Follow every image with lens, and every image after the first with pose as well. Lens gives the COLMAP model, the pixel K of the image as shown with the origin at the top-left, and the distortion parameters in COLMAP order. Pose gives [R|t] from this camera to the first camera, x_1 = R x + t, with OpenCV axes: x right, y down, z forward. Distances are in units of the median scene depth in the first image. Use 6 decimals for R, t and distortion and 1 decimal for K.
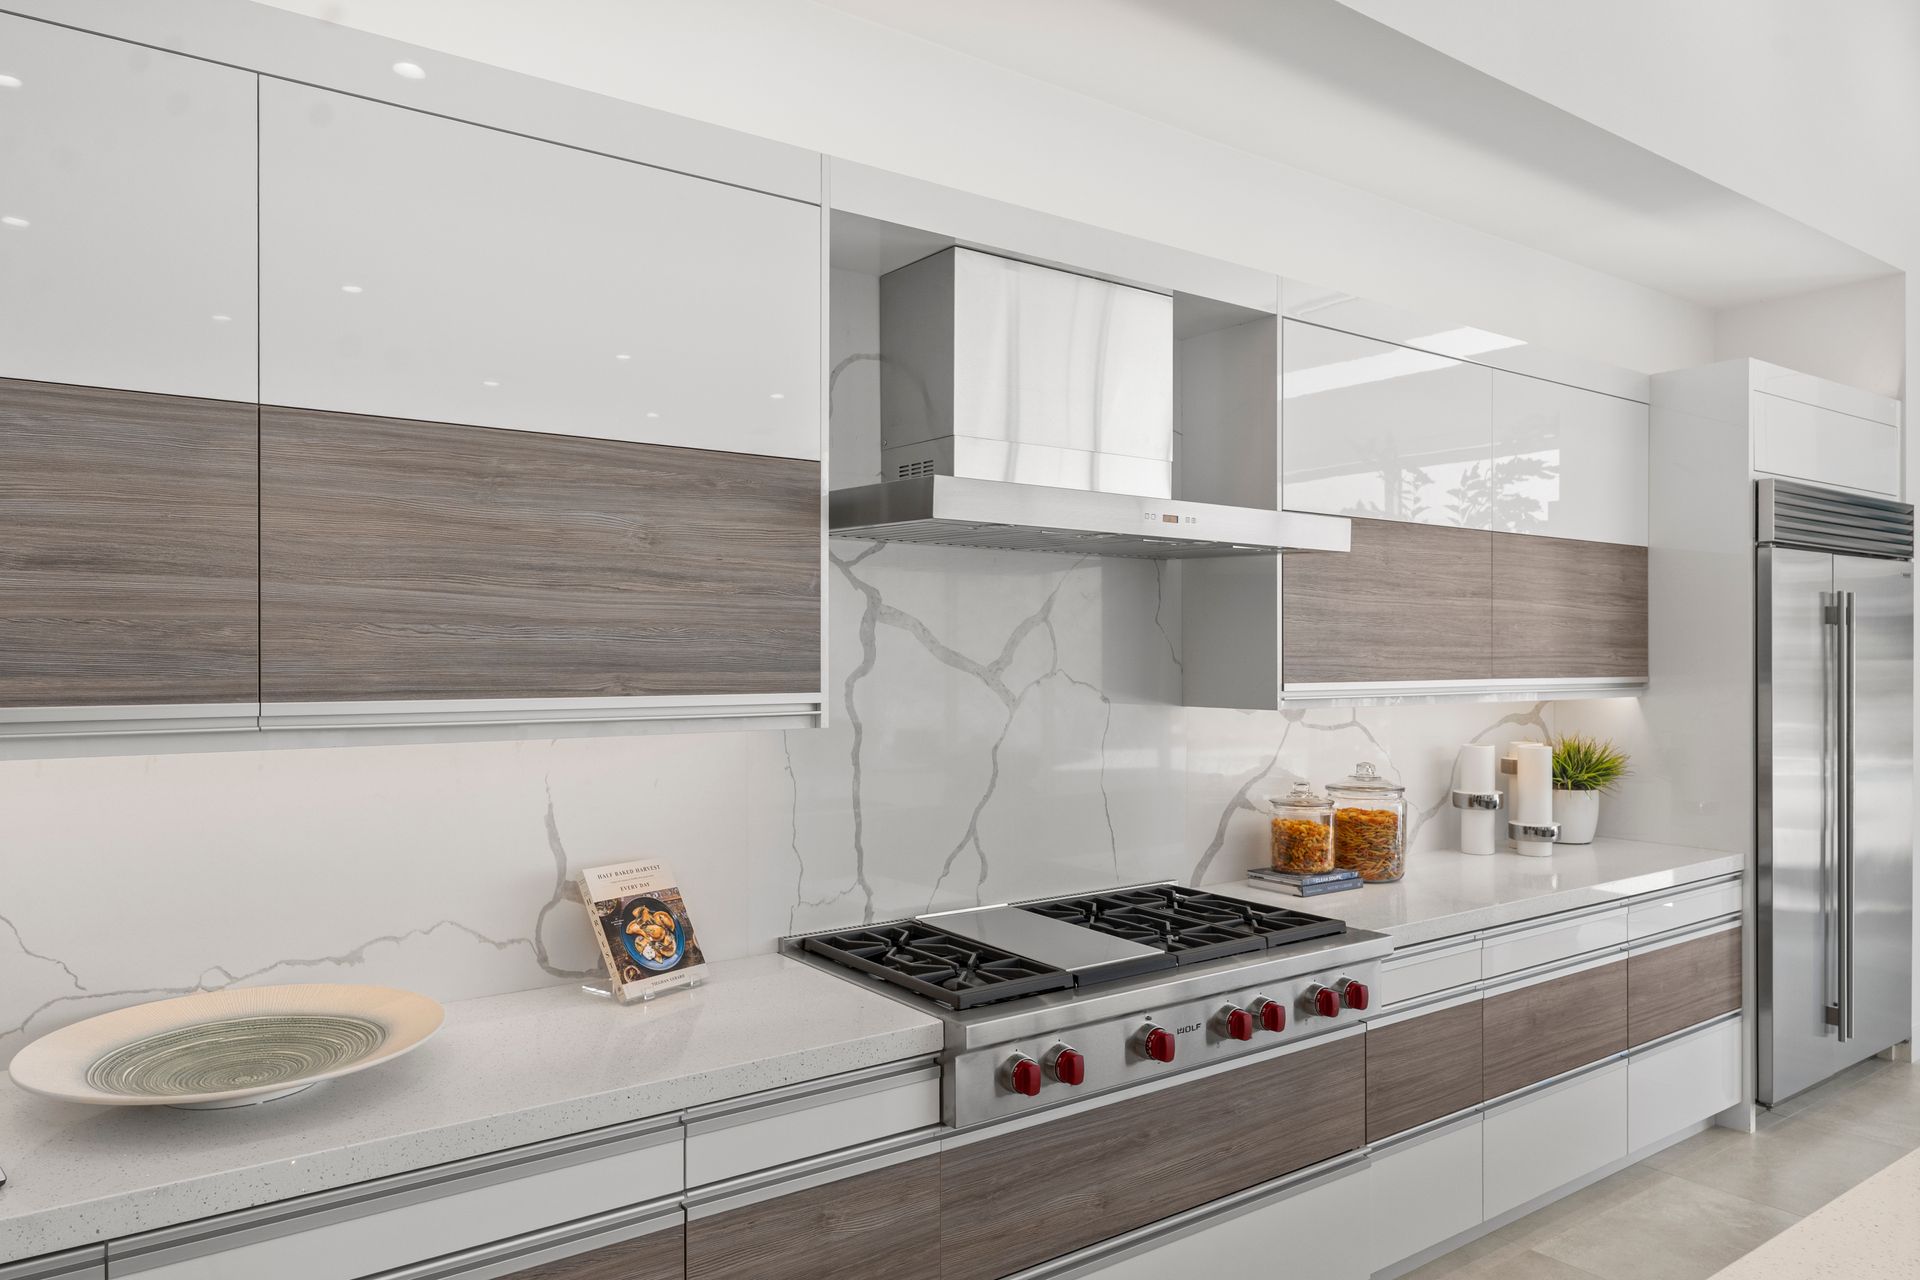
lens RADIAL K [[1282.0, 0, 962.5], [0, 1282.0, 653.9], [0, 0, 1]] dist [-0.013732, -0.000298]
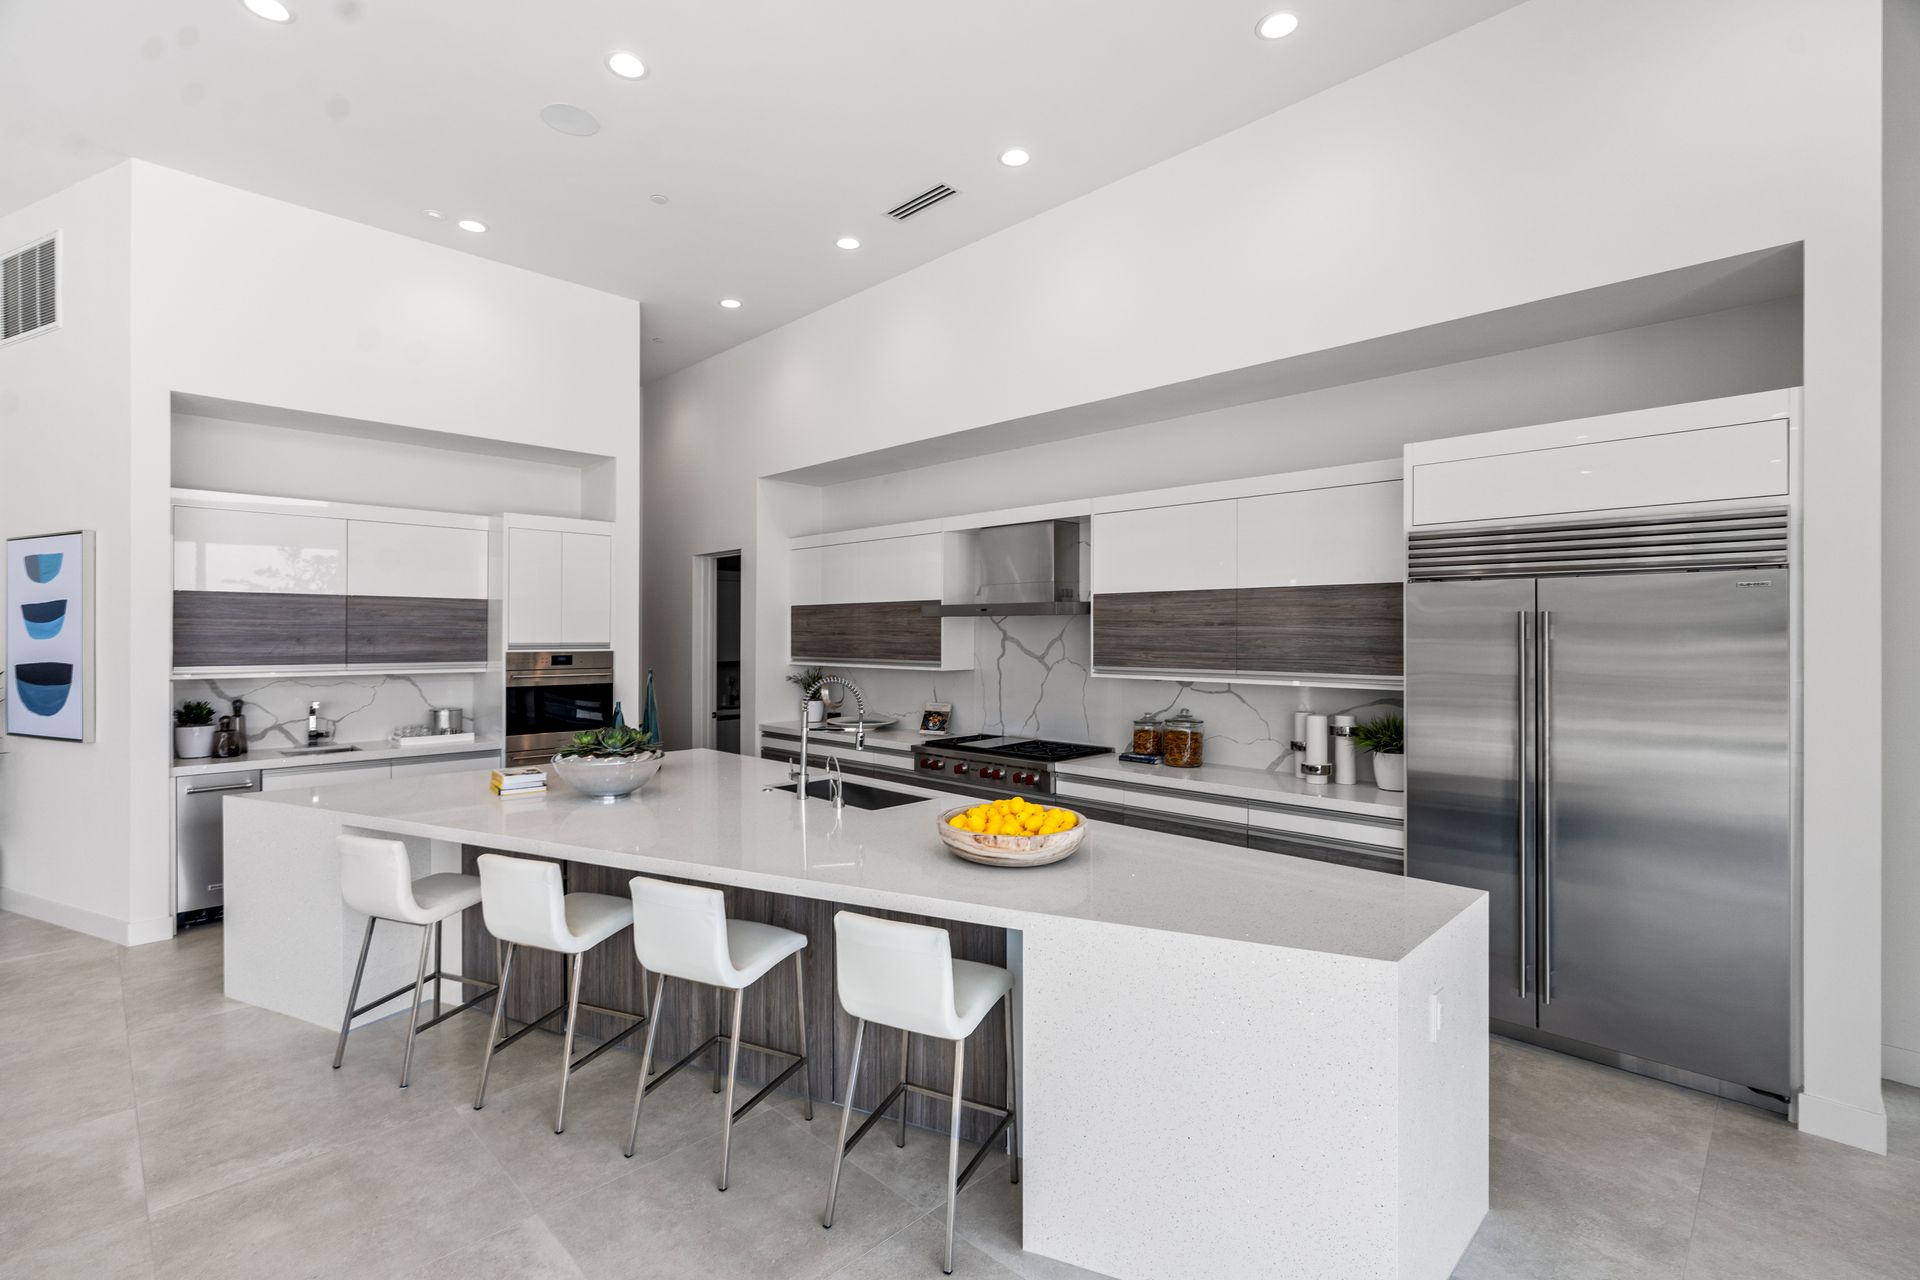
lens RADIAL K [[868.0, 0, 957.2], [0, 868.0, 635.8], [0, 0, 1]] dist [-0.006878, 0.001472]
pose [[0.156924, 0.002059, -0.987609, 1.873485], [0.001487, 0.999996, 0.002321, -0.039290], [0.987610, -0.001832, 0.156920, 0.501430]]
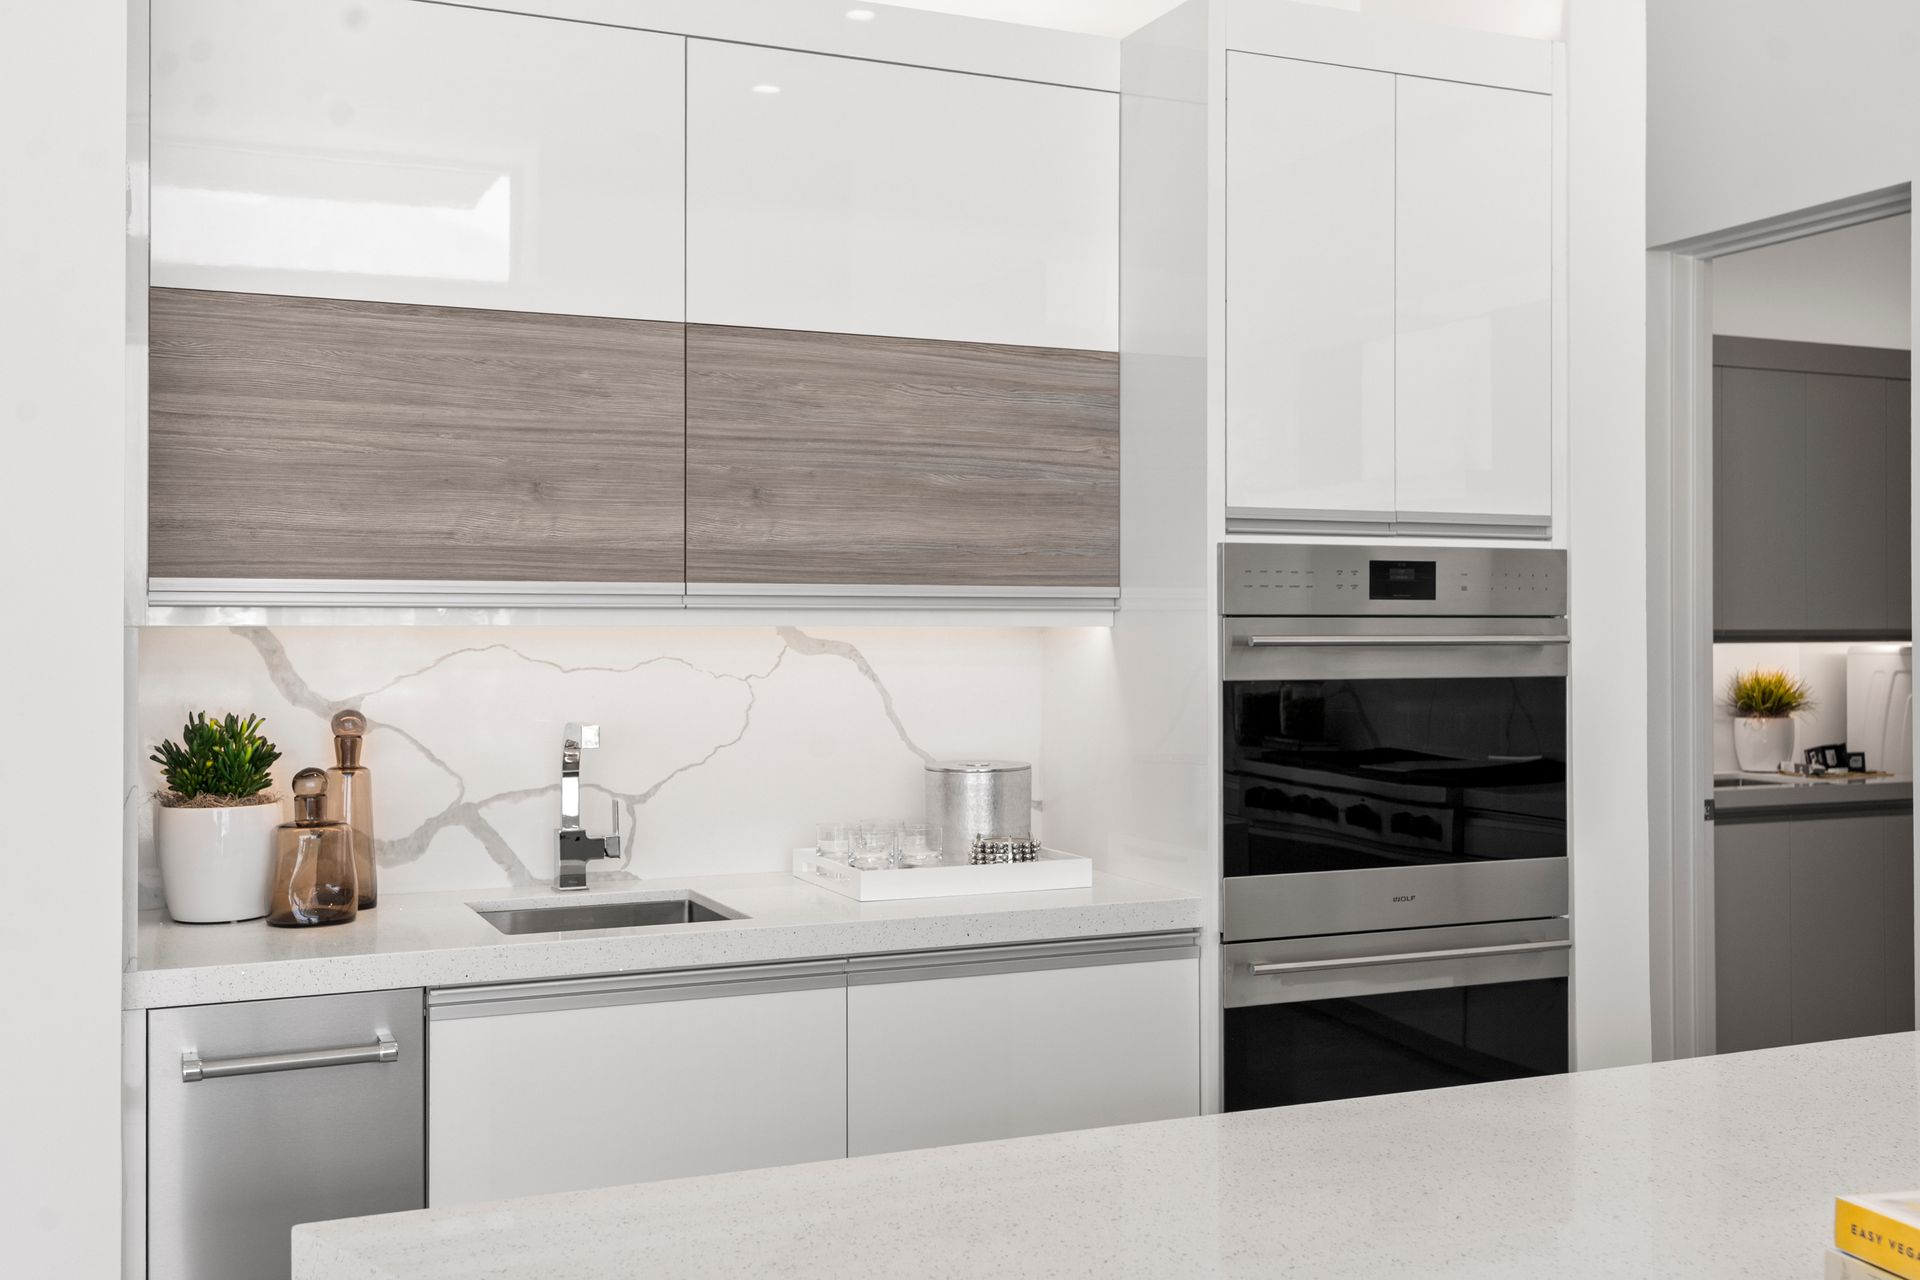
lens RADIAL K [[1921.7, 0, 968.4], [0, 1921.7, 601.8], [0, 0, 1]] dist [0.011281, 0.000000]
pose [[-0.218201, -0.009375, -0.975859, 0.915408], [0.004746, 0.999932, -0.010668, 0.041651], [0.975892, -0.006959, -0.218142, -0.074242]]
